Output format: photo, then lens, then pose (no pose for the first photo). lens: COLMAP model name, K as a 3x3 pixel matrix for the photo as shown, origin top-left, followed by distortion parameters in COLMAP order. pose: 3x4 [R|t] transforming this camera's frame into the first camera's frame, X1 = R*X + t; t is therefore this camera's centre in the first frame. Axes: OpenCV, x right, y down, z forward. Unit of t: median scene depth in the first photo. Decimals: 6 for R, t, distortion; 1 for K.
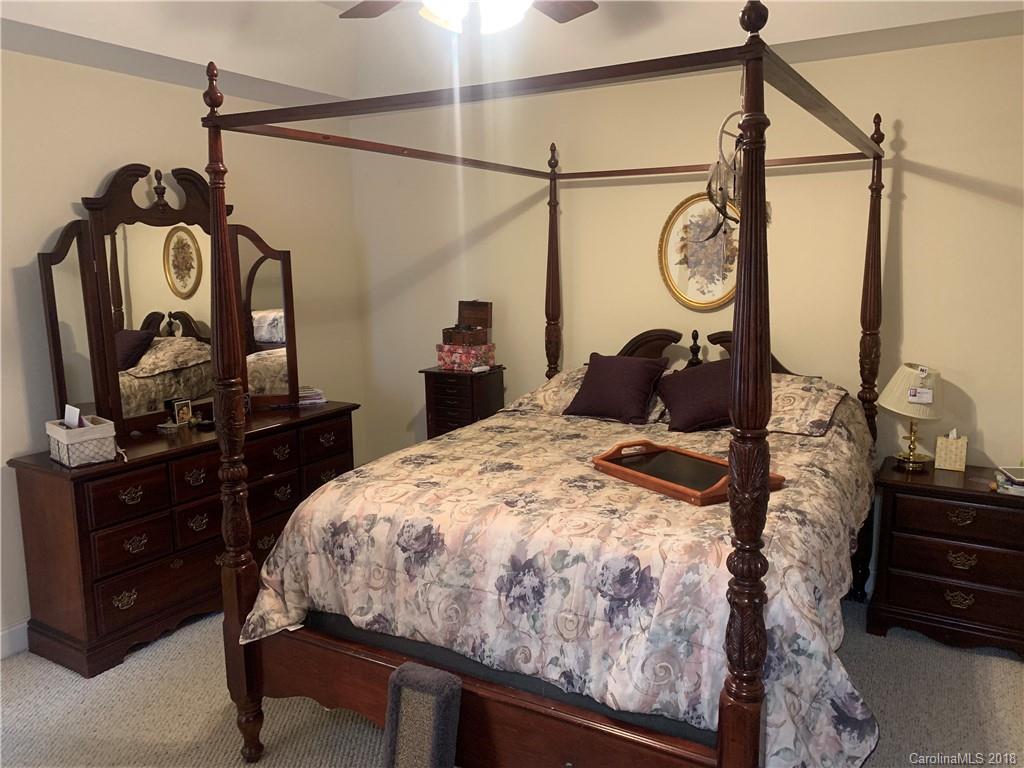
lens RADIAL K [[785.0, 0, 512.2], [0, 785.0, 381.3], [0, 0, 1]] dist [0.042091, -0.035759]
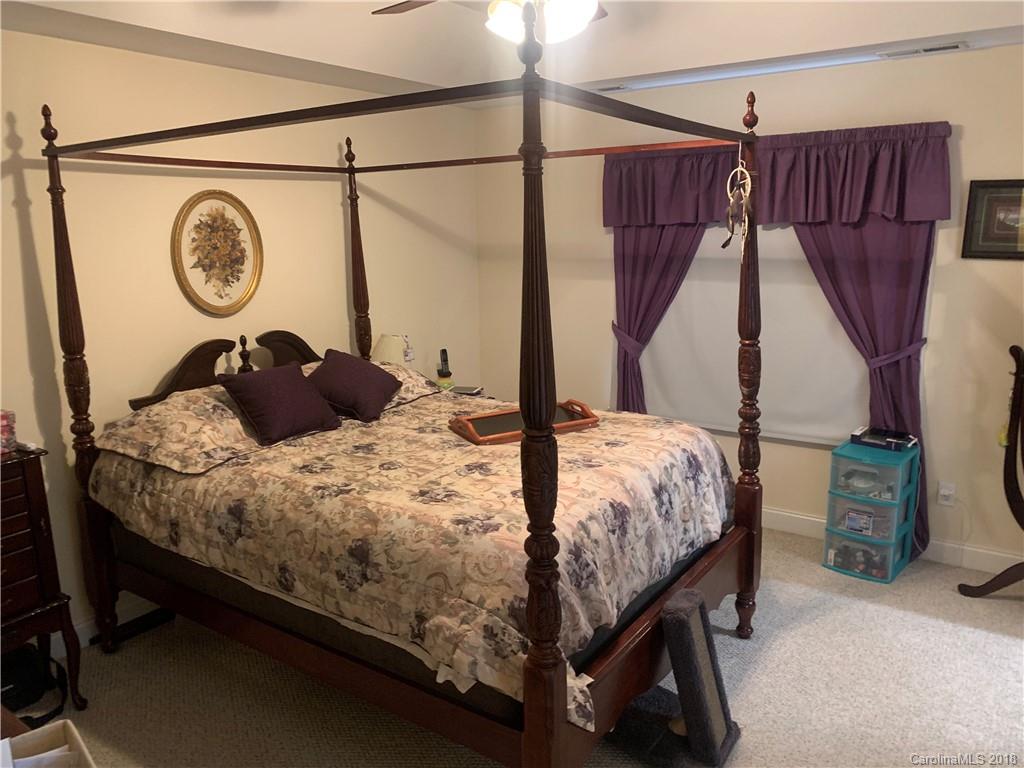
lens RADIAL K [[785.0, 0, 510.9], [0, 785.0, 386.8], [0, 0, 1]] dist [0.042091, -0.035759]
pose [[0.089529, -0.191332, 0.977434, -0.898165], [0.184750, 0.967533, 0.172471, -0.144311], [-0.978699, 0.165140, 0.121971, 0.759885]]
